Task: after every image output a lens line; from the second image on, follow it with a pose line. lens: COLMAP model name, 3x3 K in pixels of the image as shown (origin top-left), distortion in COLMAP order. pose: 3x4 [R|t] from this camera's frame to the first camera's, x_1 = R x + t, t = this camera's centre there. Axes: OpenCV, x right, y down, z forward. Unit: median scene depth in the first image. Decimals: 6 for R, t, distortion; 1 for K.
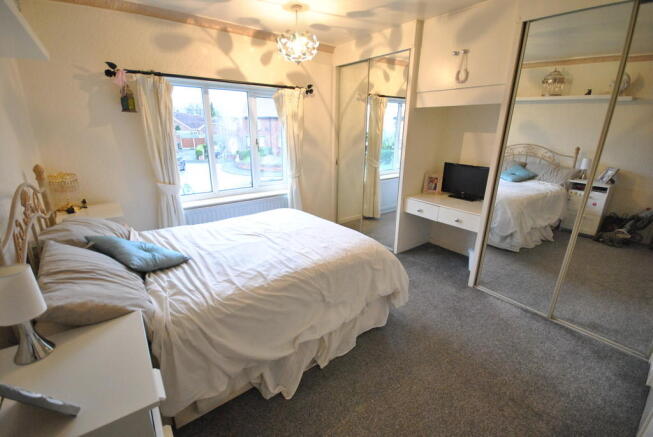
lens RADIAL K [[288.7, 0, 324.2], [0, 288.7, 220.1], [0, 0, 1]] dist [-0.003700, -0.002301]
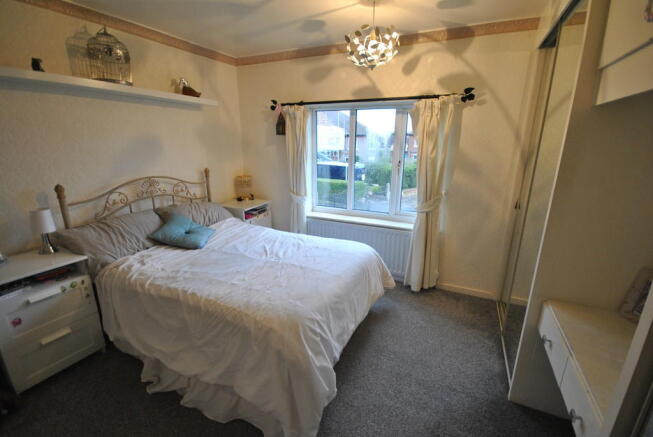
lens RADIAL K [[288.7, 0, 325.6], [0, 288.7, 216.9], [0, 0, 1]] dist [-0.003700, -0.002301]
pose [[0.461649, 0.217386, -0.860014, 0.562020], [-0.275808, 0.956629, 0.093756, -0.177913], [0.843096, 0.193916, 0.501583, 0.524003]]
